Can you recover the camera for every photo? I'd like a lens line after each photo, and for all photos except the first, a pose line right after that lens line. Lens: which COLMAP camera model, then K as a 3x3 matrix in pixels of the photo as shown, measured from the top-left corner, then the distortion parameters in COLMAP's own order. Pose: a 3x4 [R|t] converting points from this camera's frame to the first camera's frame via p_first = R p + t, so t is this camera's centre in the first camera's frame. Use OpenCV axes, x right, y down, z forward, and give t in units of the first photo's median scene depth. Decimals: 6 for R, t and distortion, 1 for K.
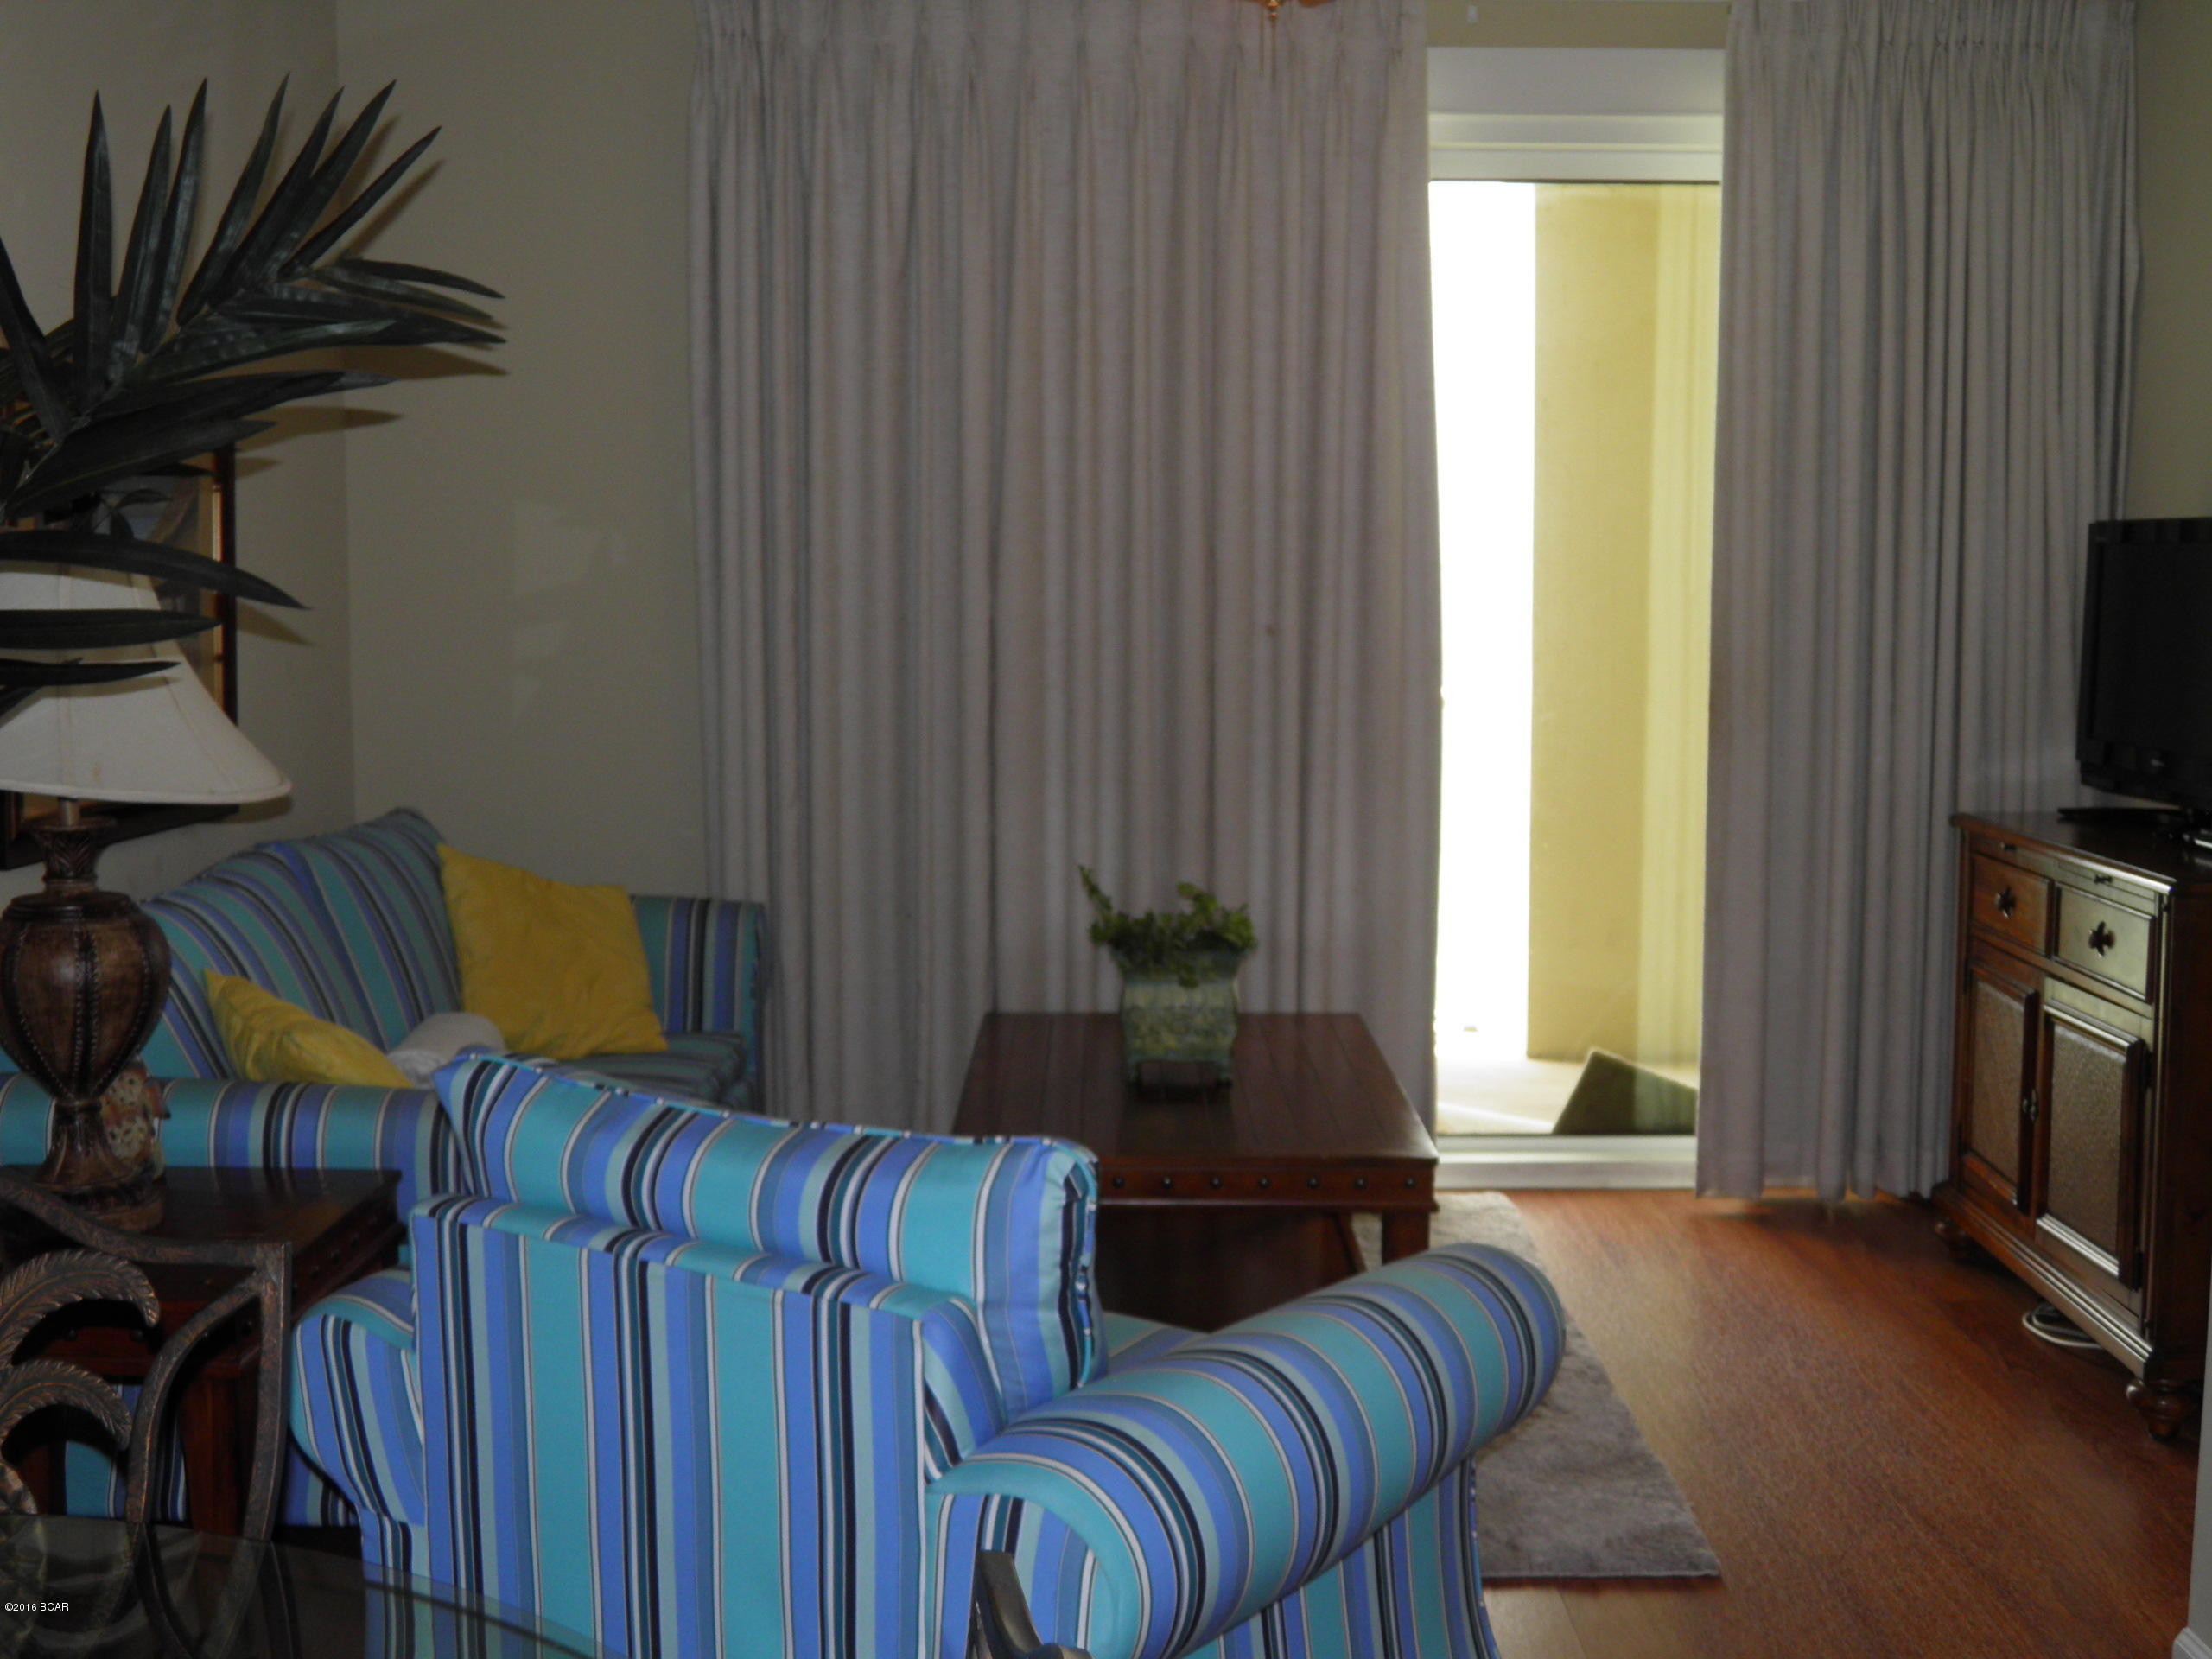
lens RADIAL K [[2555.9, 0, 1106.0], [0, 2555.9, 829.5], [0, 0, 1]] dist [0.443882, -3.066517]
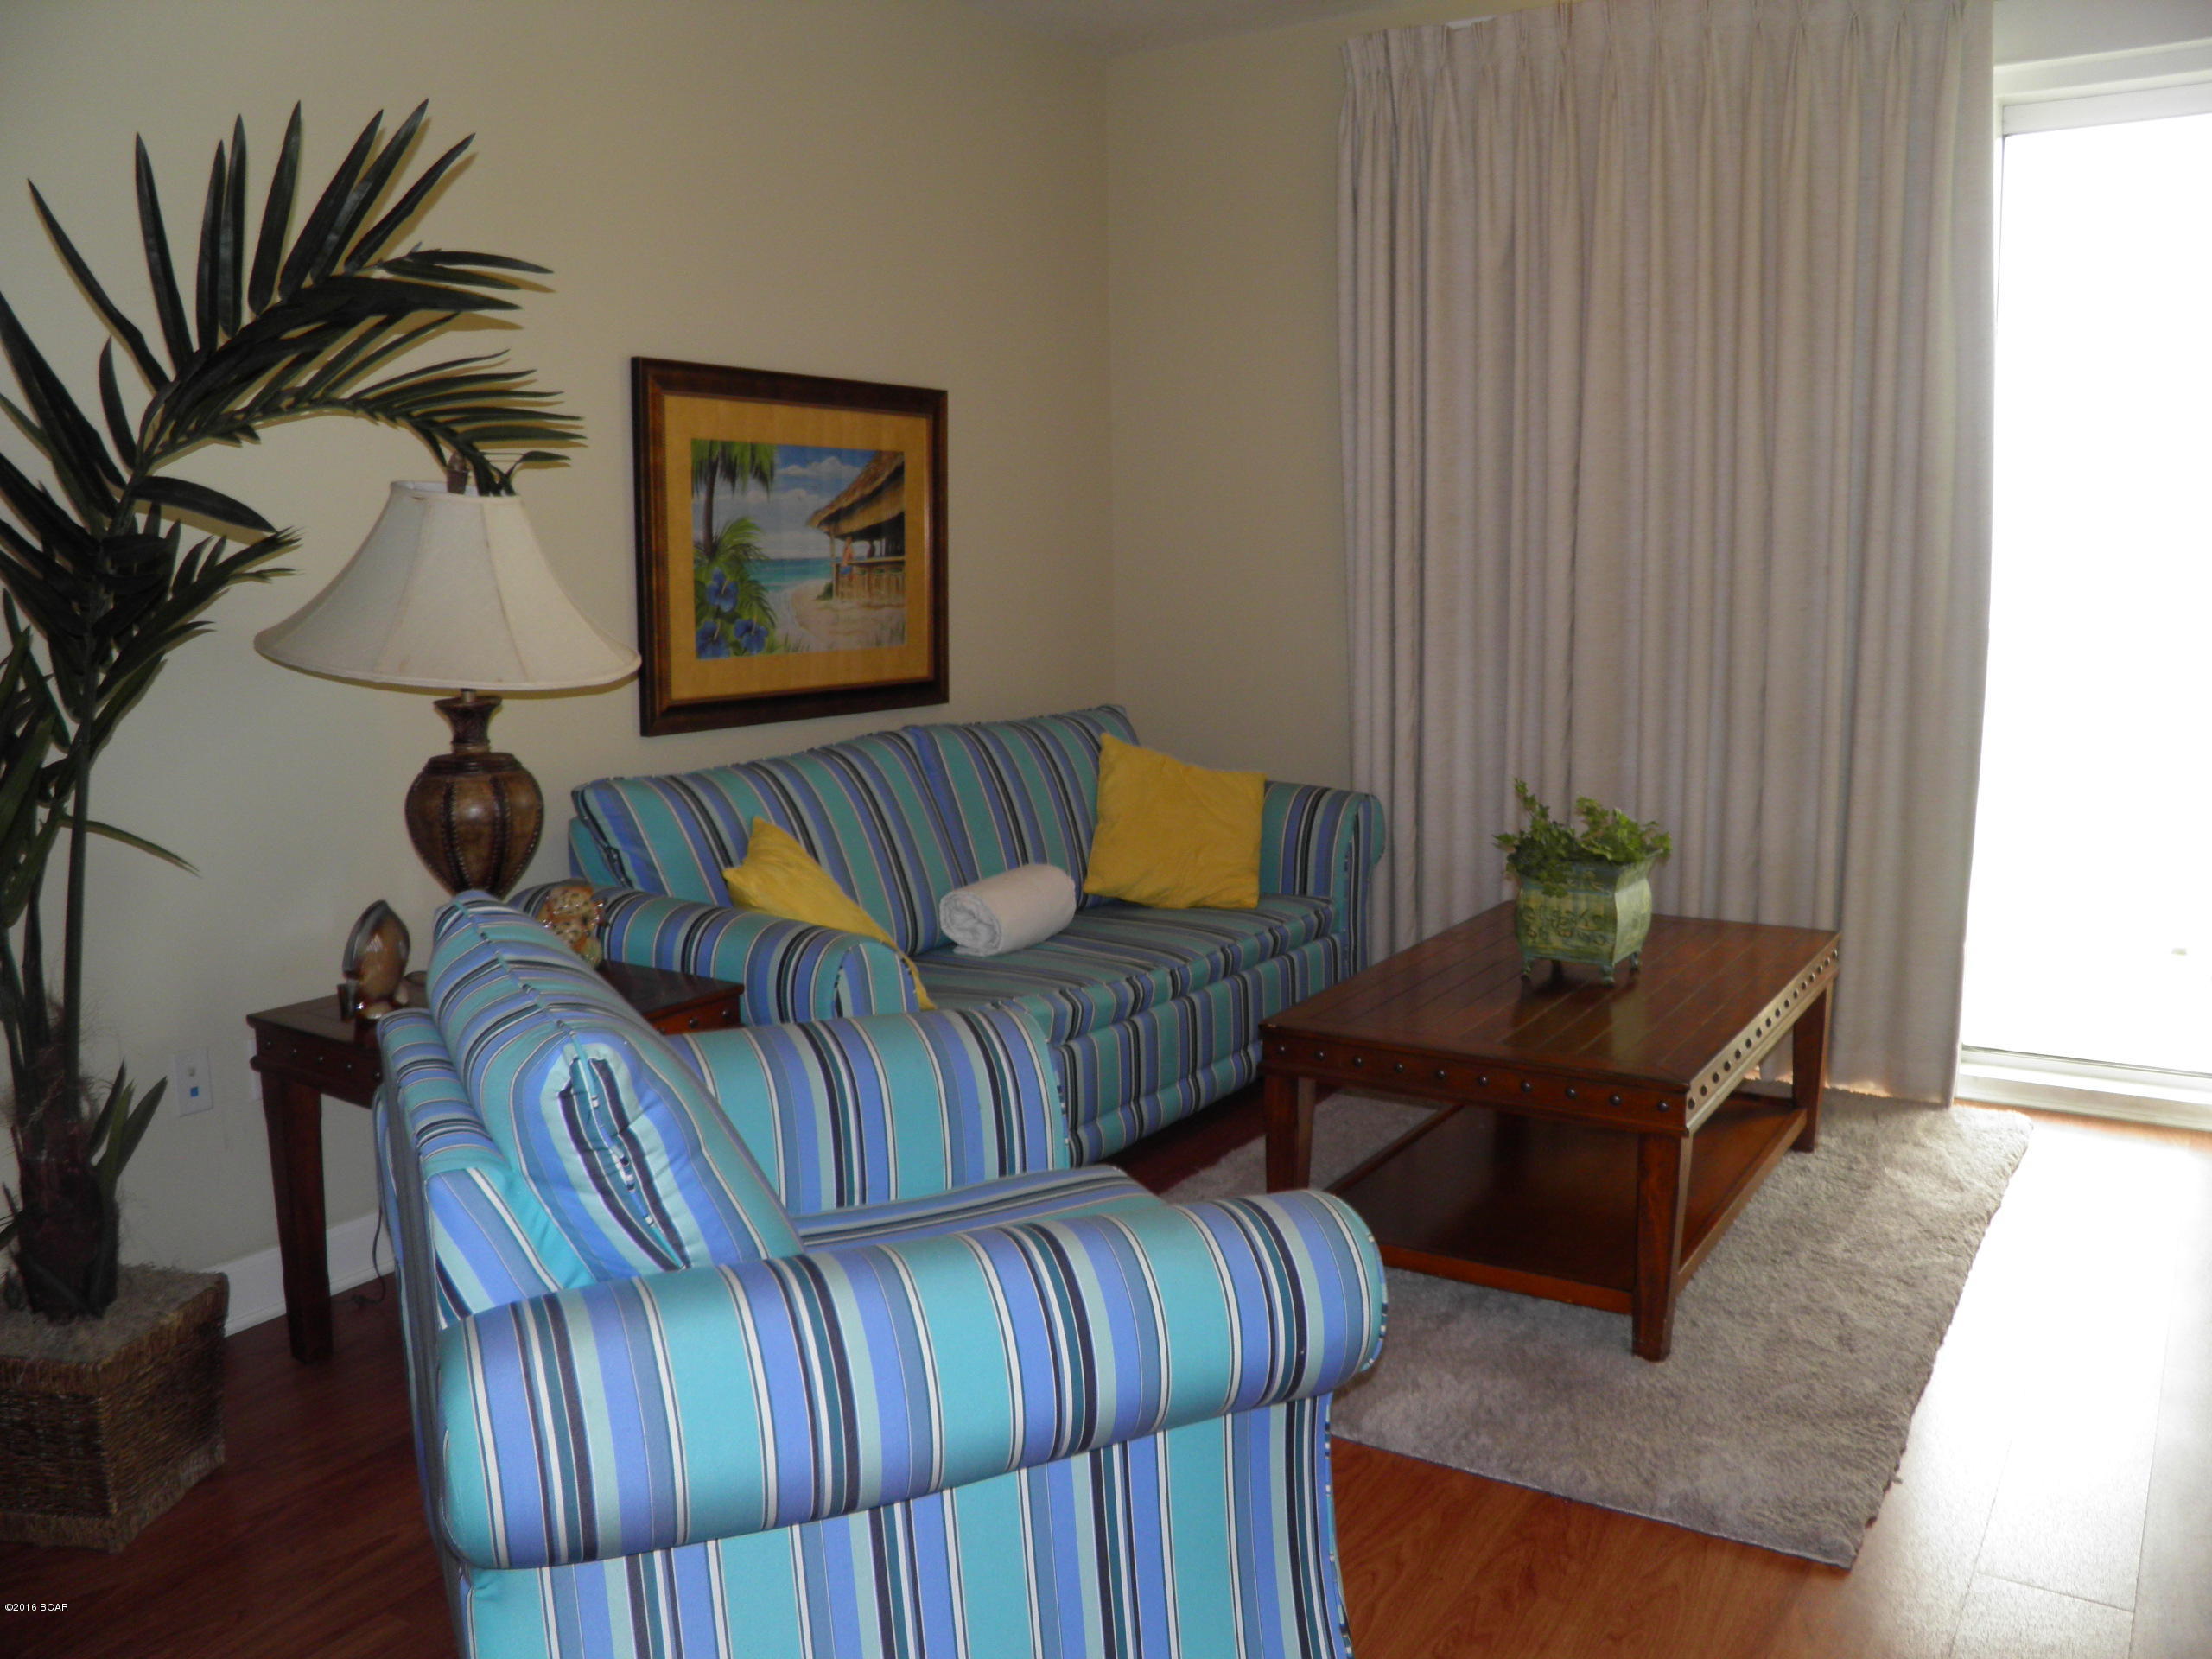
lens RADIAL K [[1843.9, 0, 1109.7], [0, 1843.9, 862.1], [0, 0, 1]] dist [-0.156056, 0.116763]
pose [[0.842260, 0.075909, -0.533700, 0.227494], [-0.037083, 0.995849, 0.083118, -0.006371], [0.537795, -0.050216, 0.841579, 0.213488]]
